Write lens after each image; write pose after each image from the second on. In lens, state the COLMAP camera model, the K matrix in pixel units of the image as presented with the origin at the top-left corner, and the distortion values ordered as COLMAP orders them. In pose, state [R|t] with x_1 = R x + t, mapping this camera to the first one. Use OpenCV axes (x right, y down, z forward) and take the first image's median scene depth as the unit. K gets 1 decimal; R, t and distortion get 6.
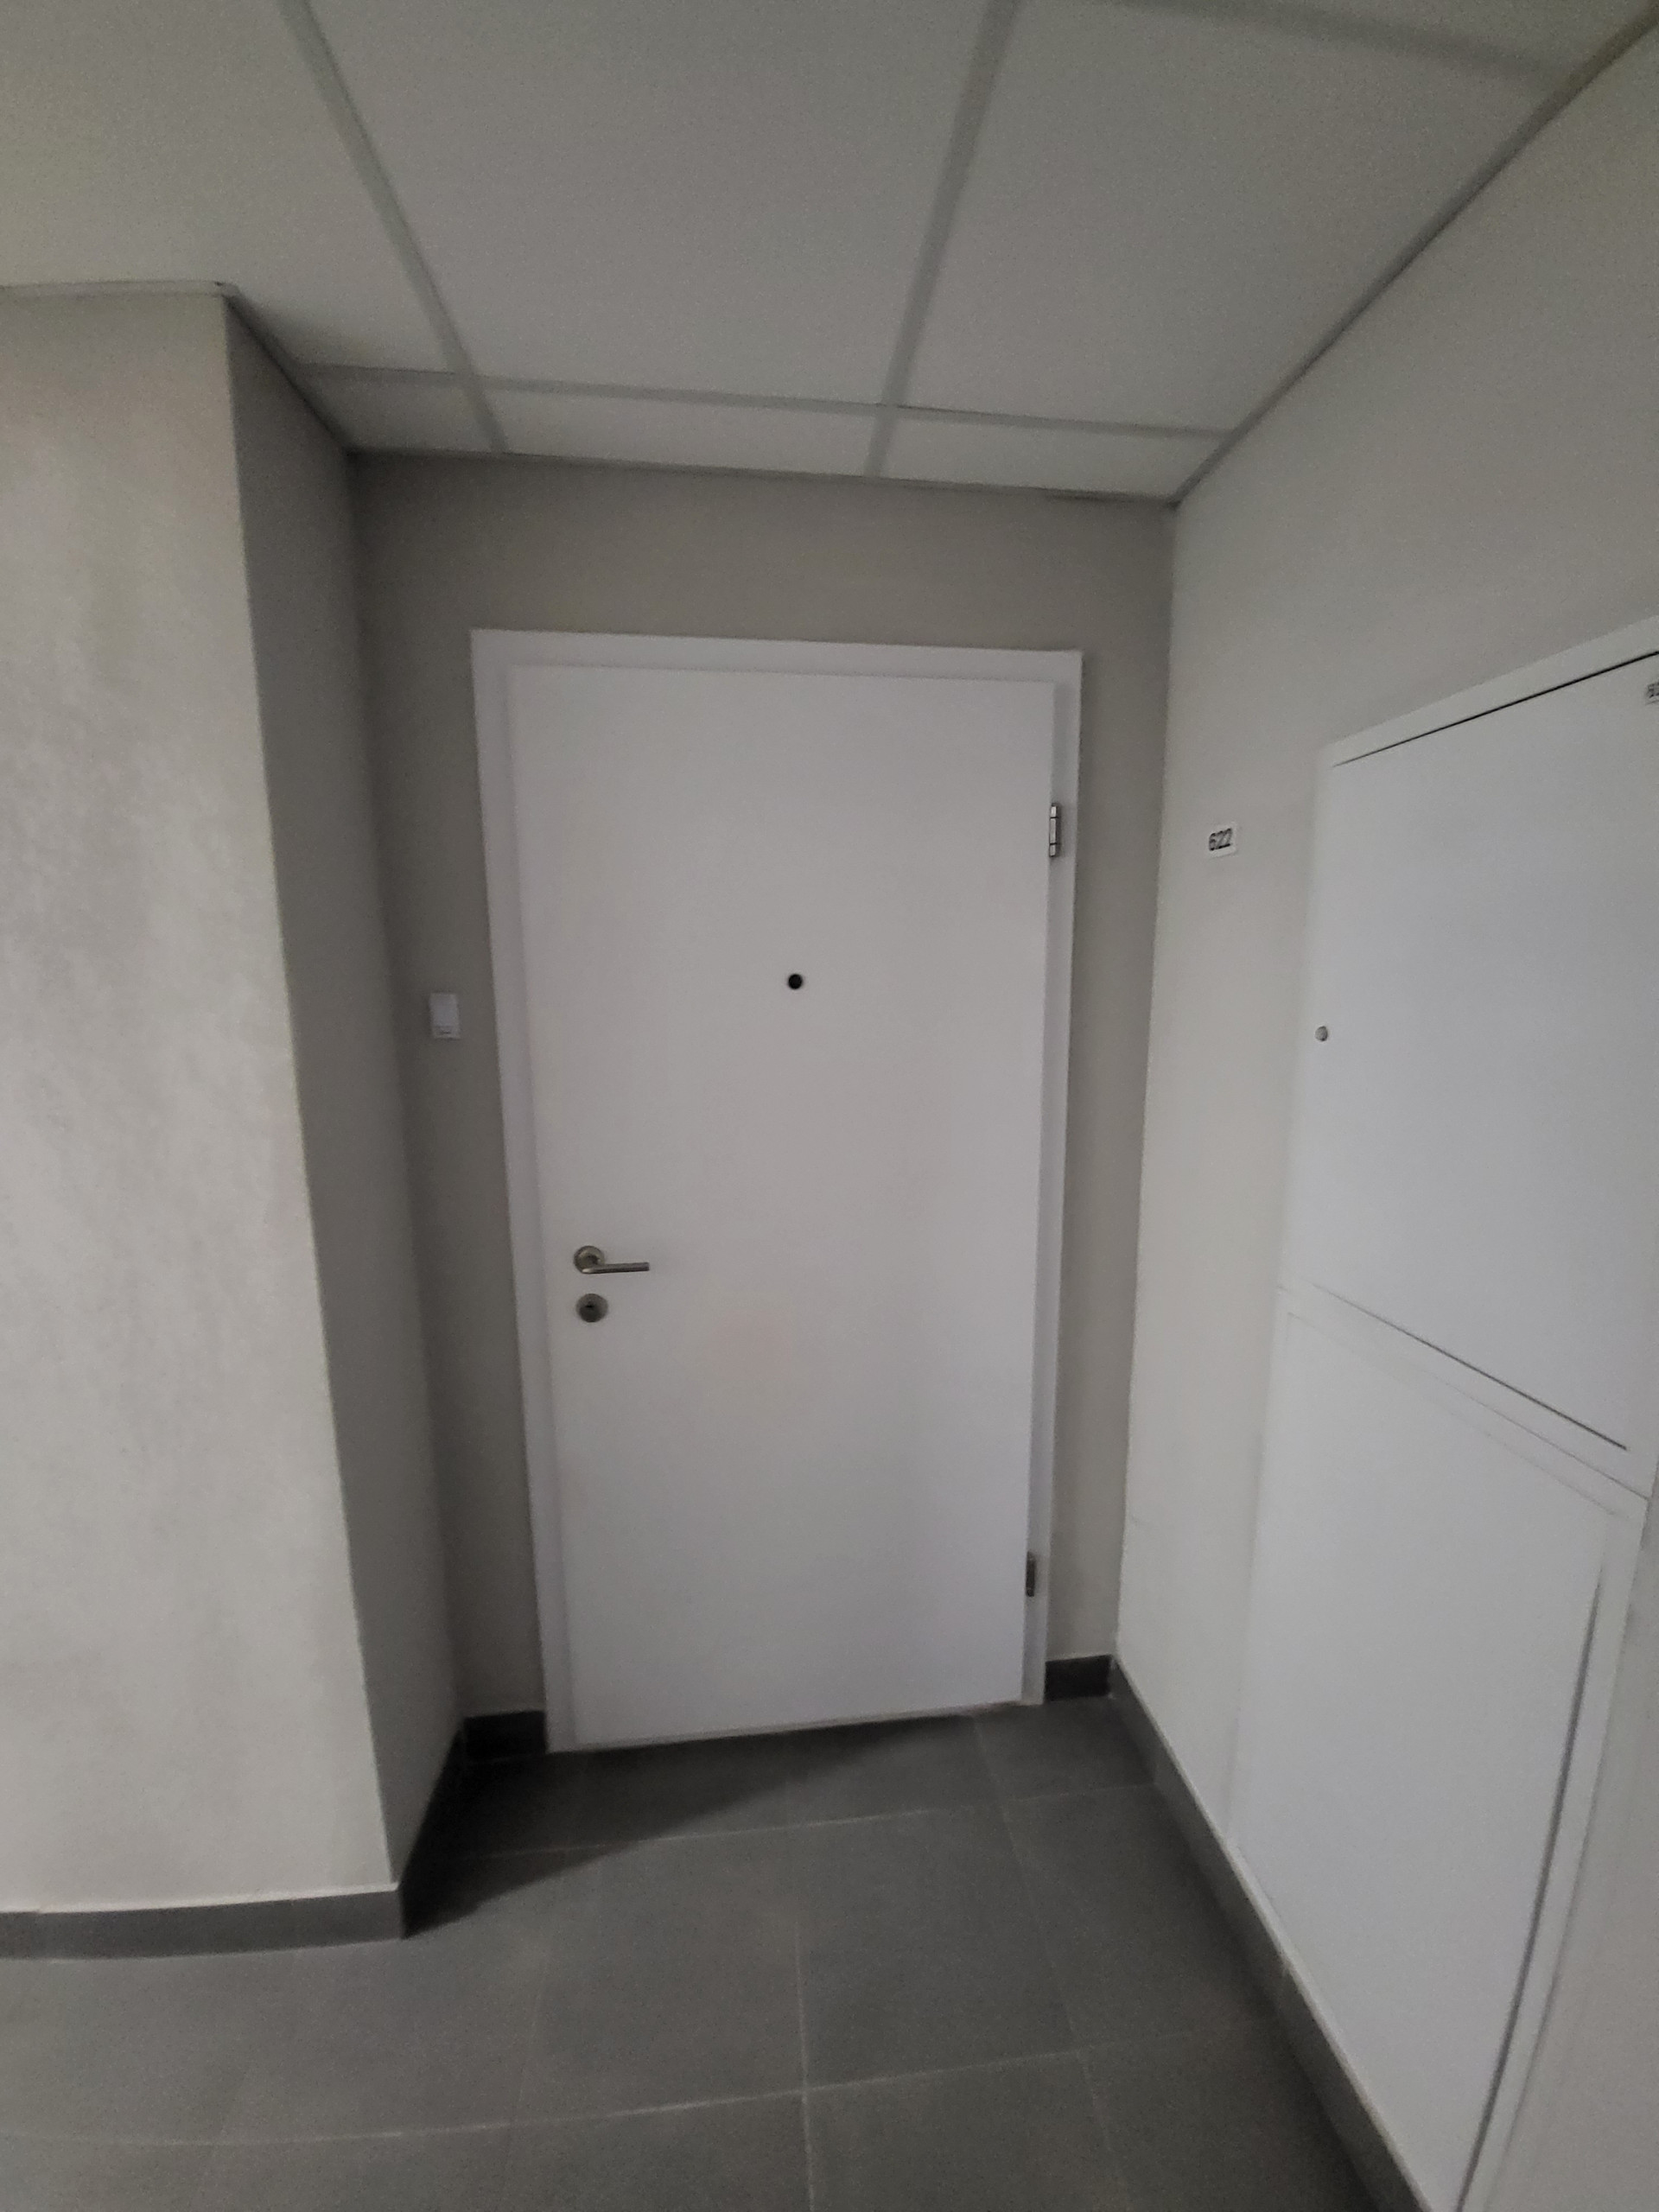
lens RADIAL K [[872.6, 0, 832.4], [0, 872.6, 1128.8], [0, 0, 1]] dist [-0.012483, -0.006330]
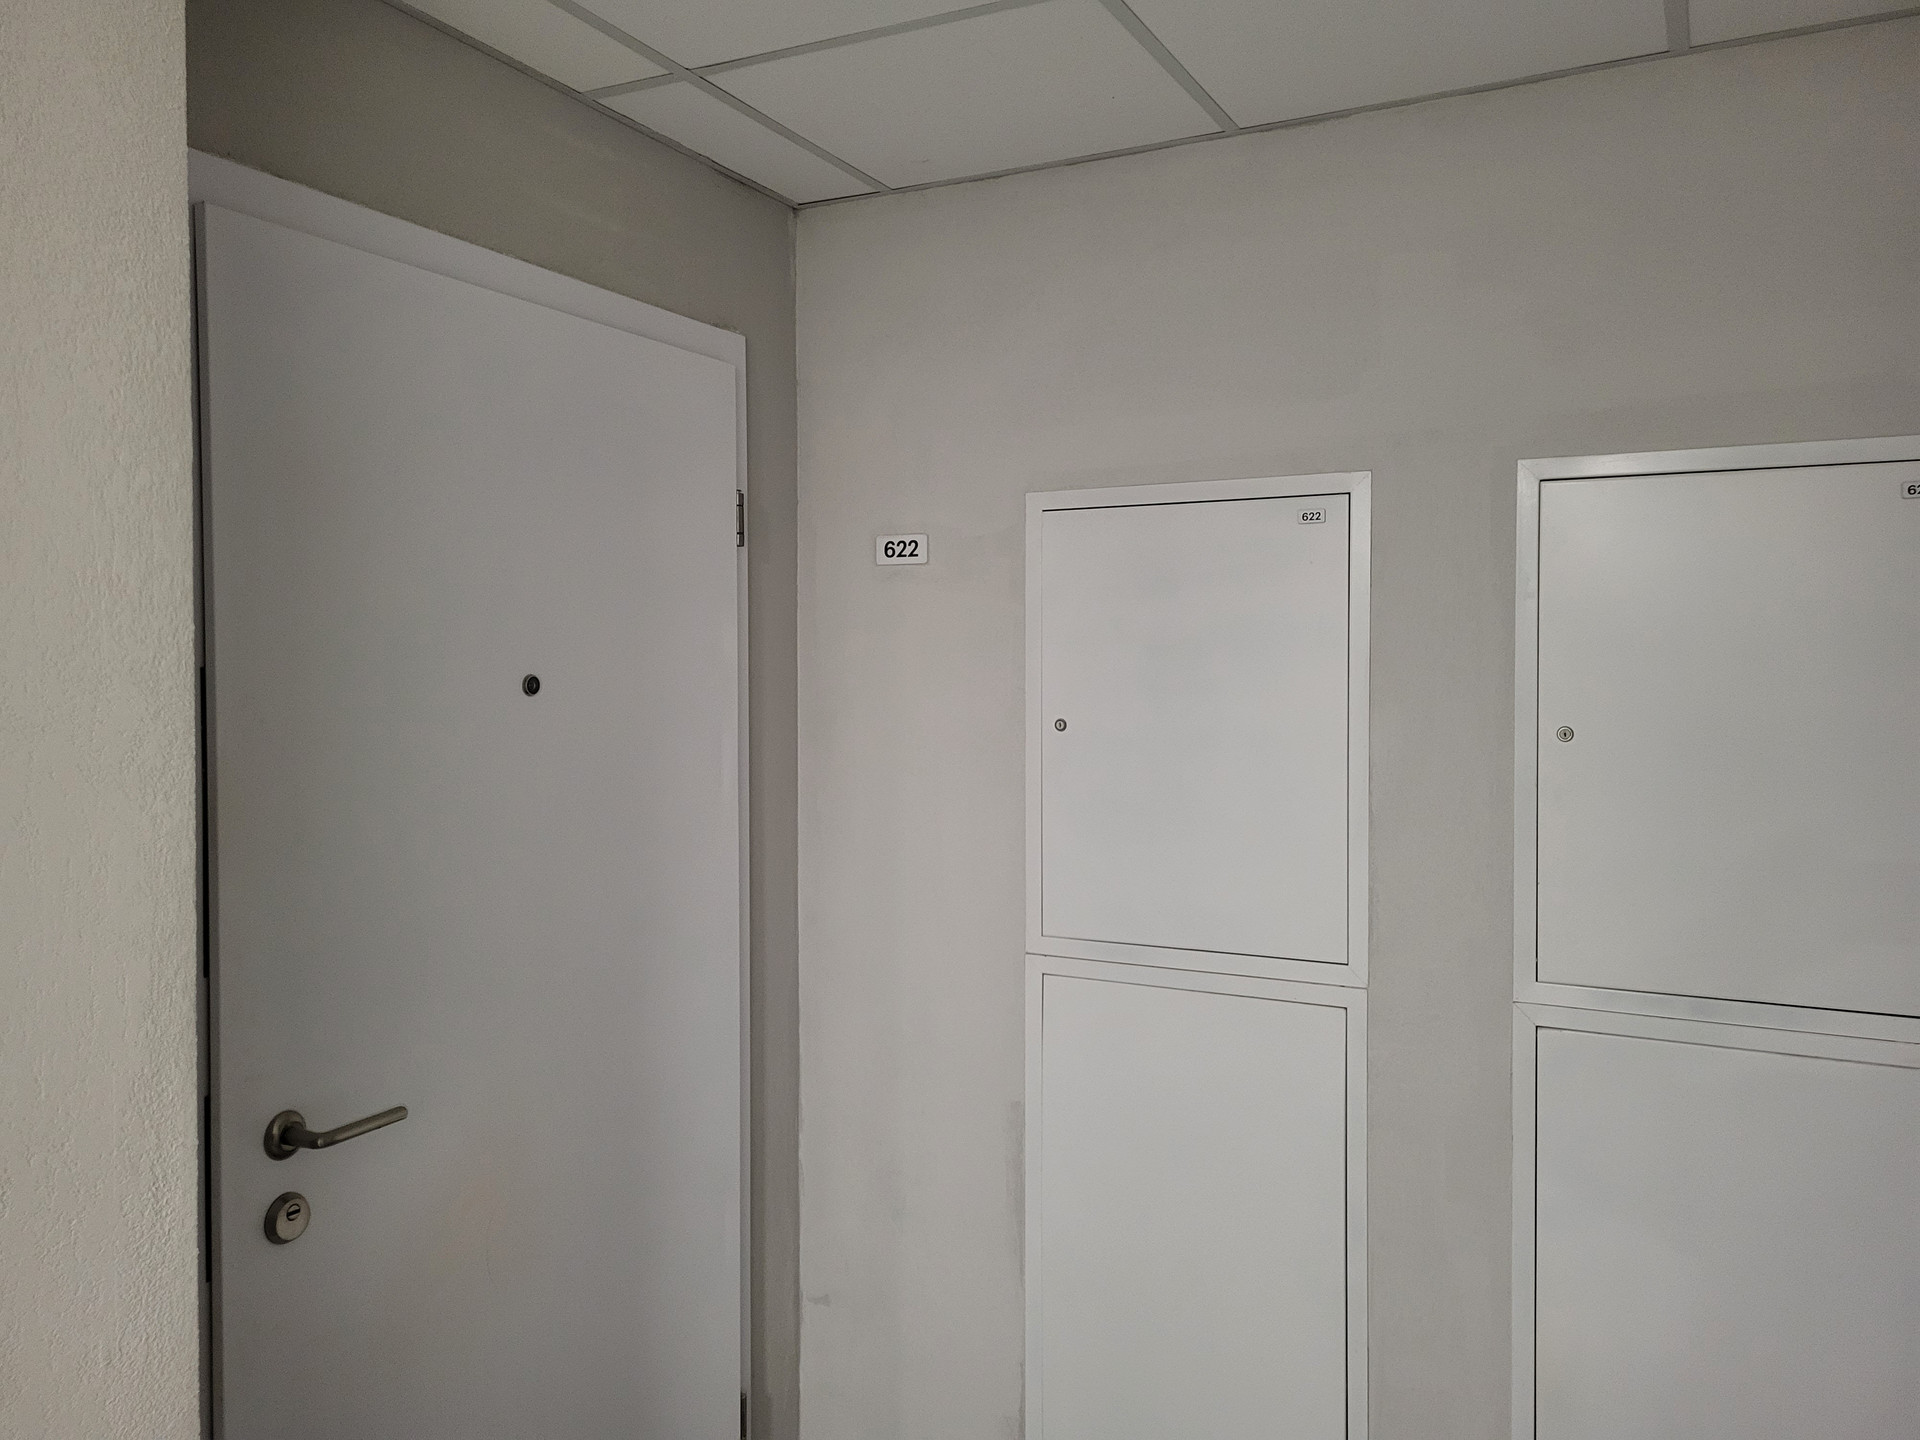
lens RADIAL K [[1481.6, 0, 964.8], [0, 1481.6, 708.1], [0, 0, 1]] dist [0.046259, -0.003114]
pose [[0.556151, -0.022214, 0.830784, -0.935055], [0.137139, 0.988392, -0.065377, -0.012317], [-0.819688, 0.150292, 0.552741, -0.026366]]
